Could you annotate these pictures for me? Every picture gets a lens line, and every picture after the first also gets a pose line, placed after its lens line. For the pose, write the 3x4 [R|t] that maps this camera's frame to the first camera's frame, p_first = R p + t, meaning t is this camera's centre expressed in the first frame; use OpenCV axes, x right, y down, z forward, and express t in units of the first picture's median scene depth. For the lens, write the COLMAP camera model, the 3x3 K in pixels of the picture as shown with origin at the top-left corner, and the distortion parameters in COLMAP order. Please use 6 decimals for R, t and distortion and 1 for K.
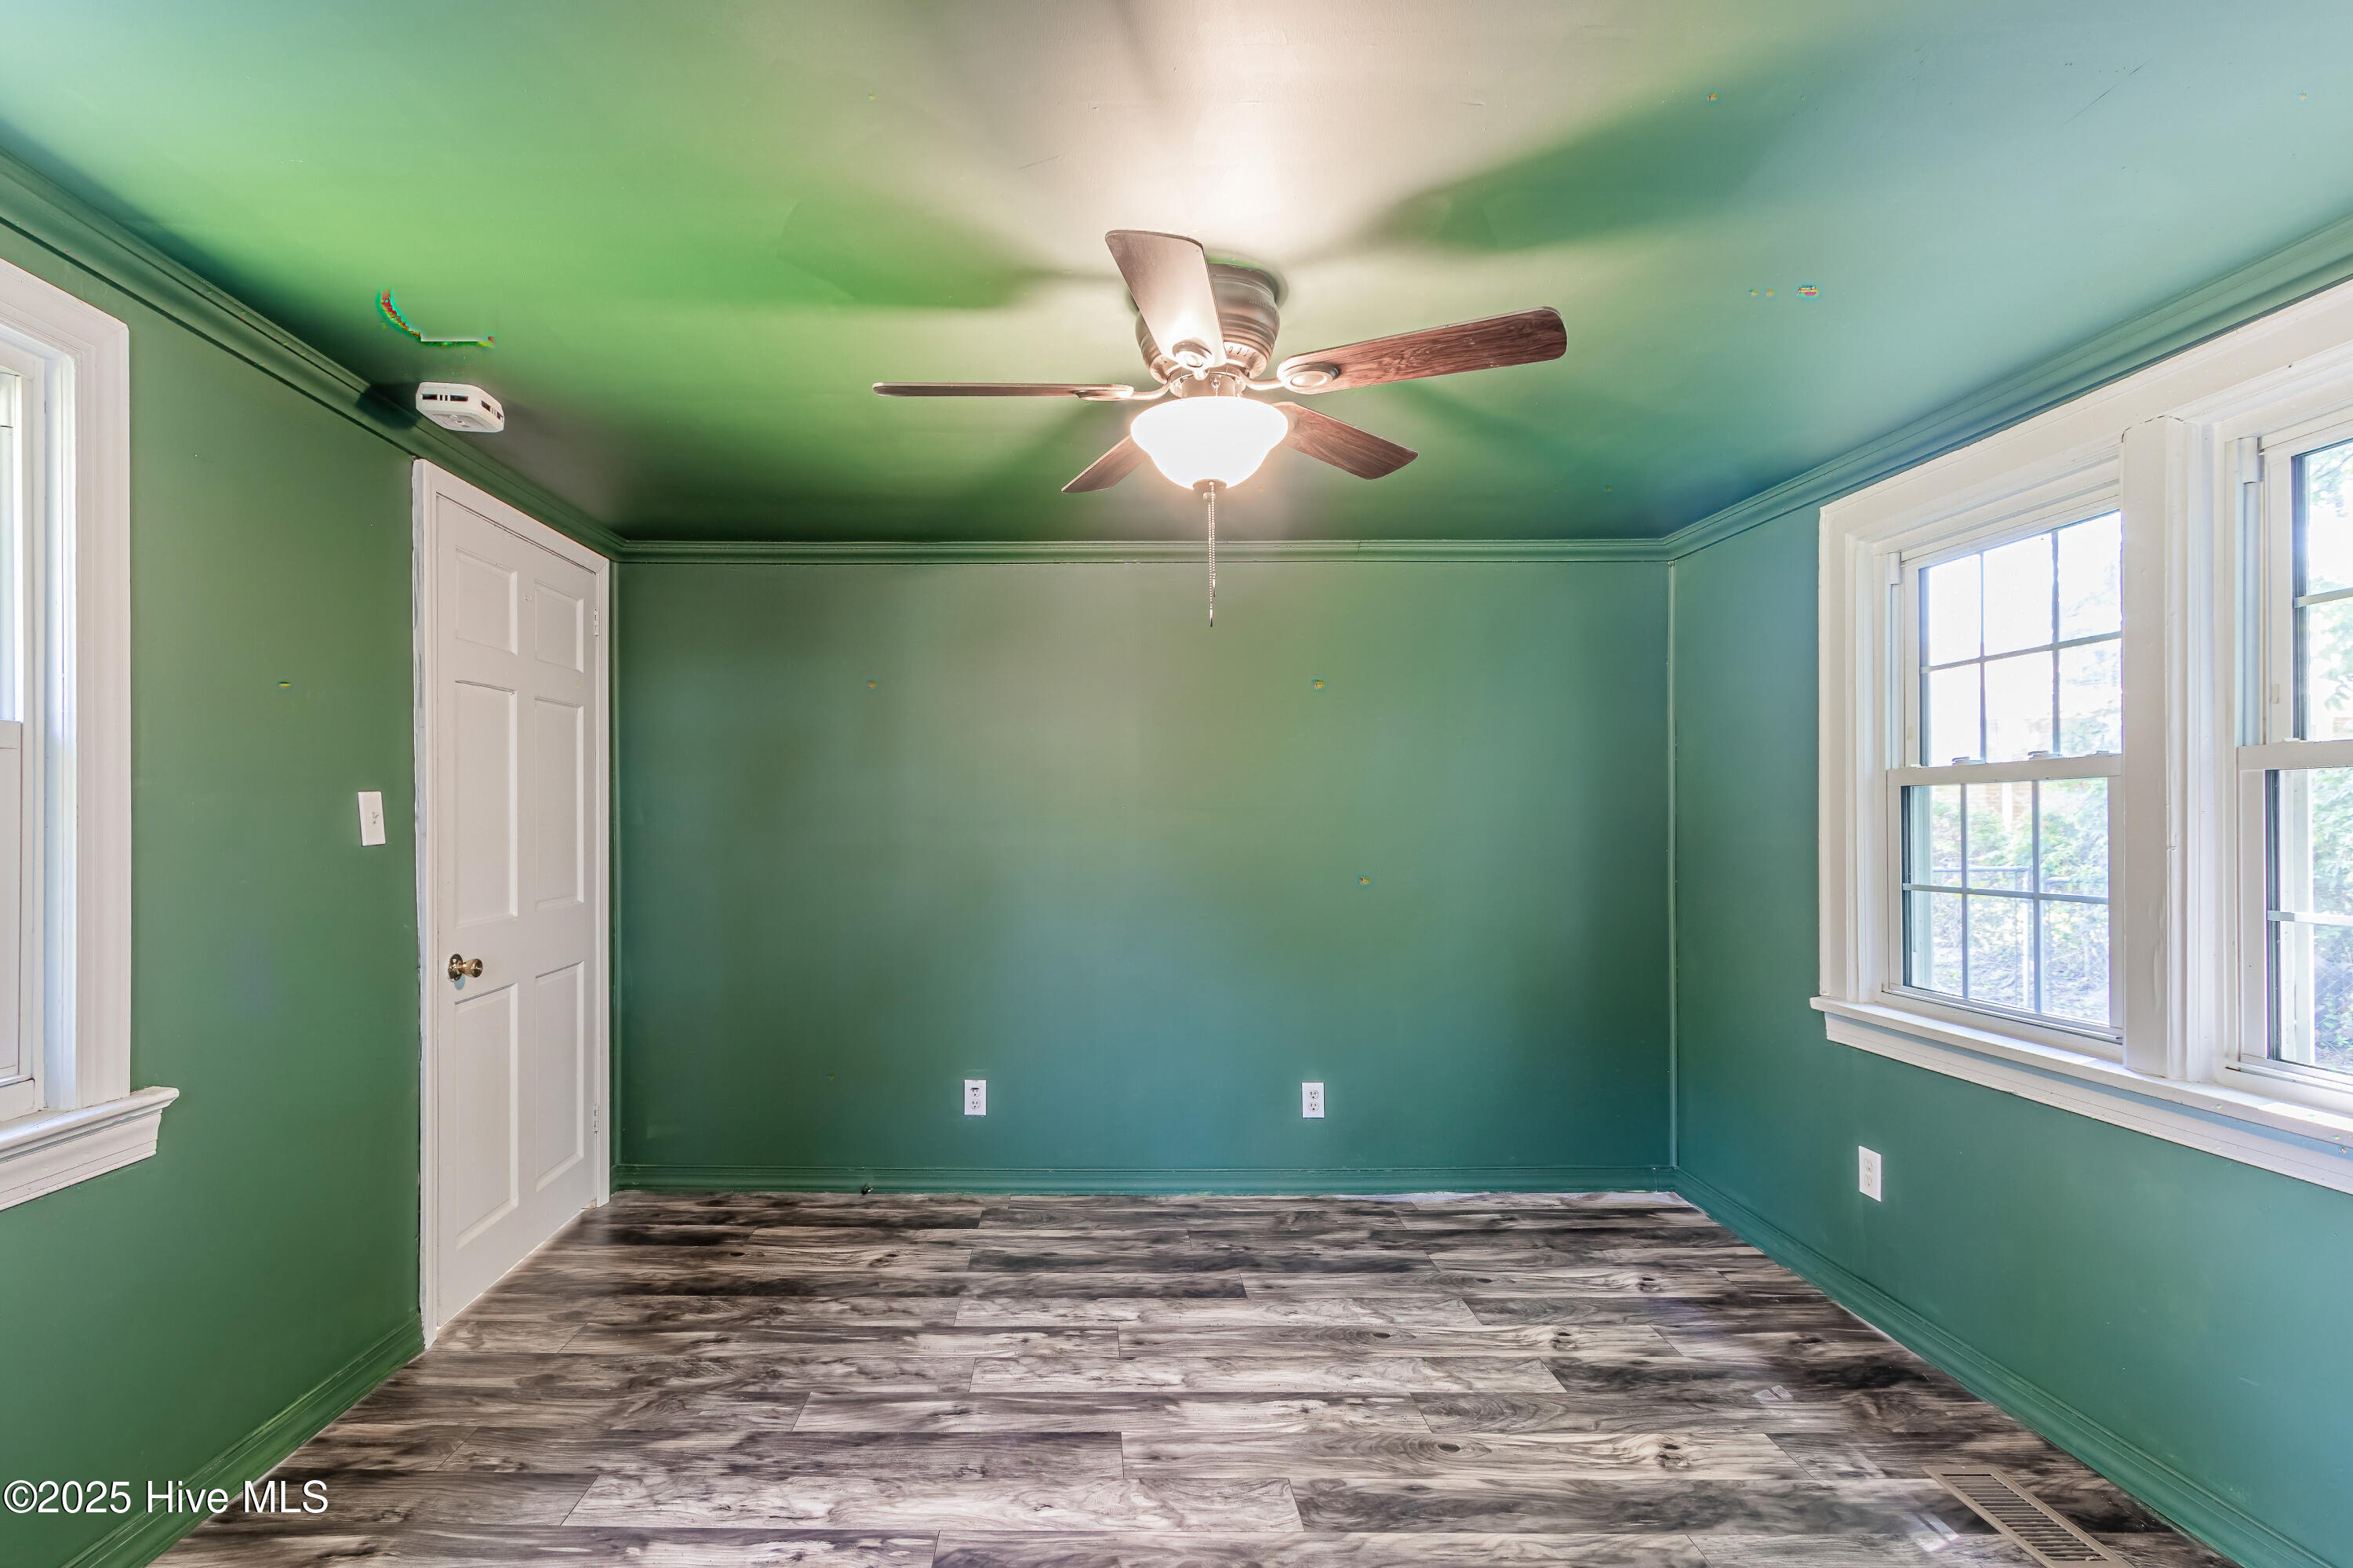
lens RADIAL K [[1097.3, 0, 1174.9], [0, 1097.3, 815.5], [0, 0, 1]] dist [0.015785, -0.010032]
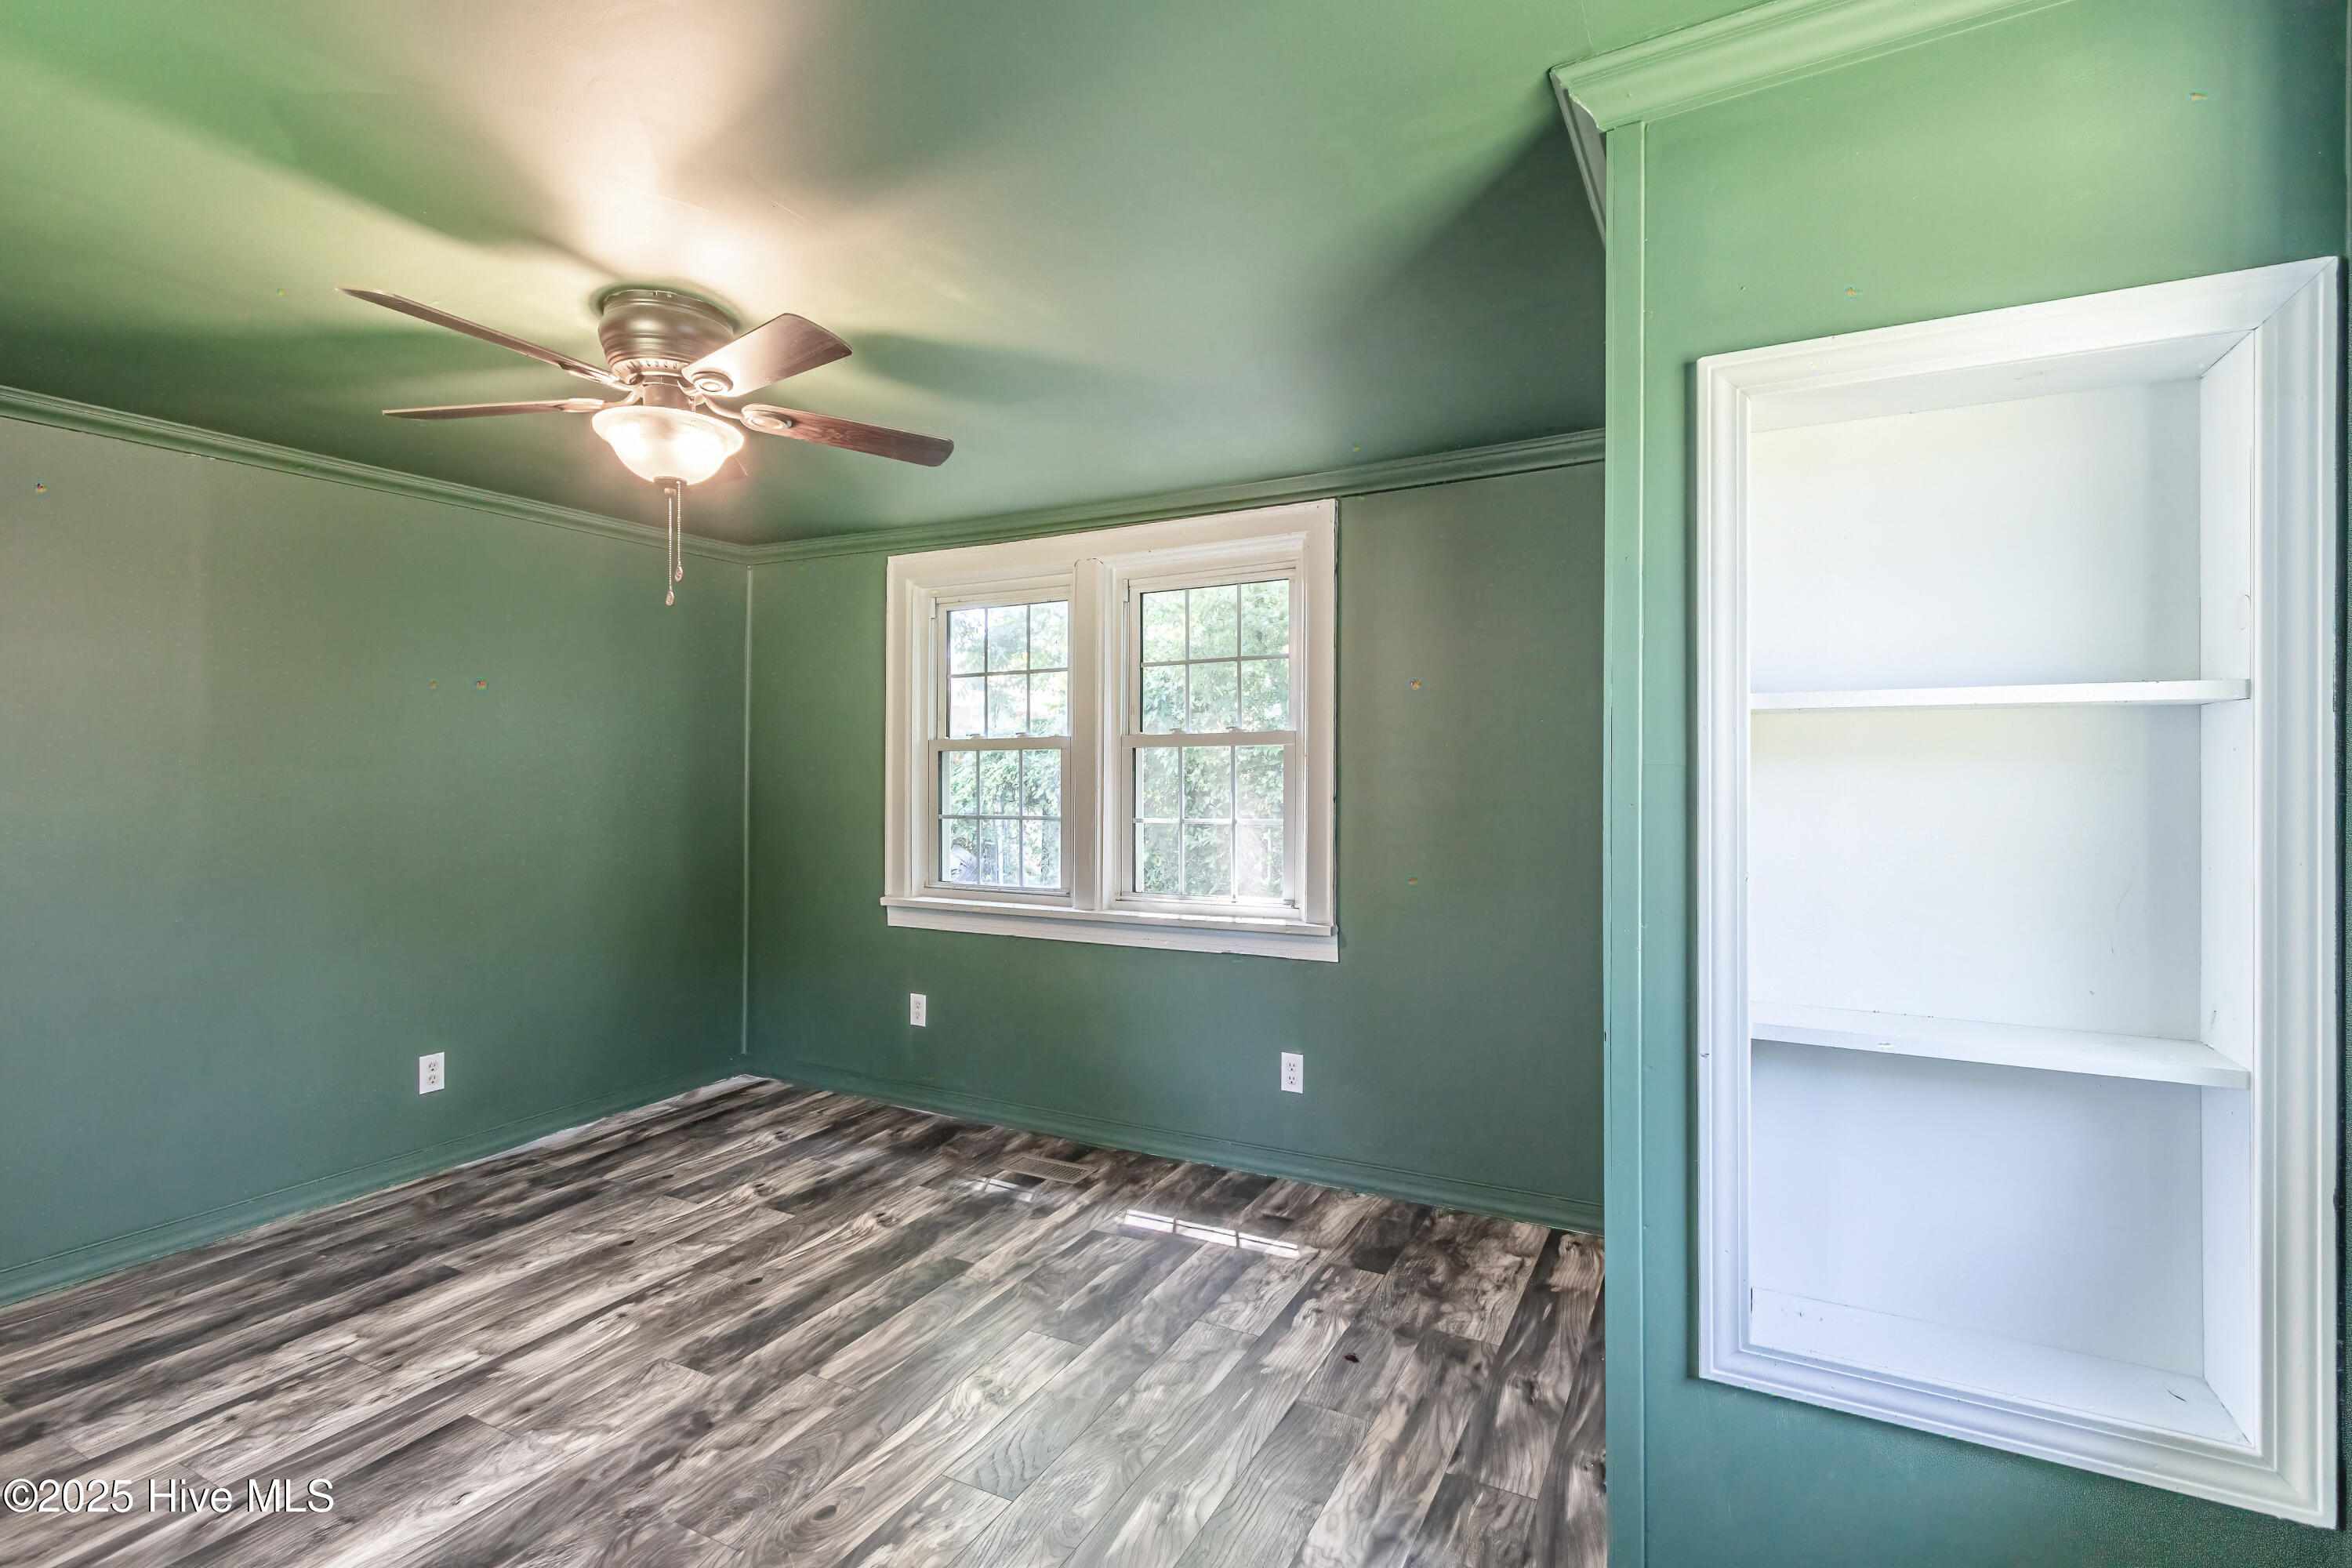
lens RADIAL K [[1071.8, 0, 1164.2], [0, 1071.8, 765.5], [0, 0, 1]] dist [0.000585, -0.001295]
pose [[0.473712, 0.002625, 0.880676, -0.516150], [-0.001817, 0.999996, -0.002003, -0.003933], [-0.880678, -0.000651, 0.473715, 0.021133]]
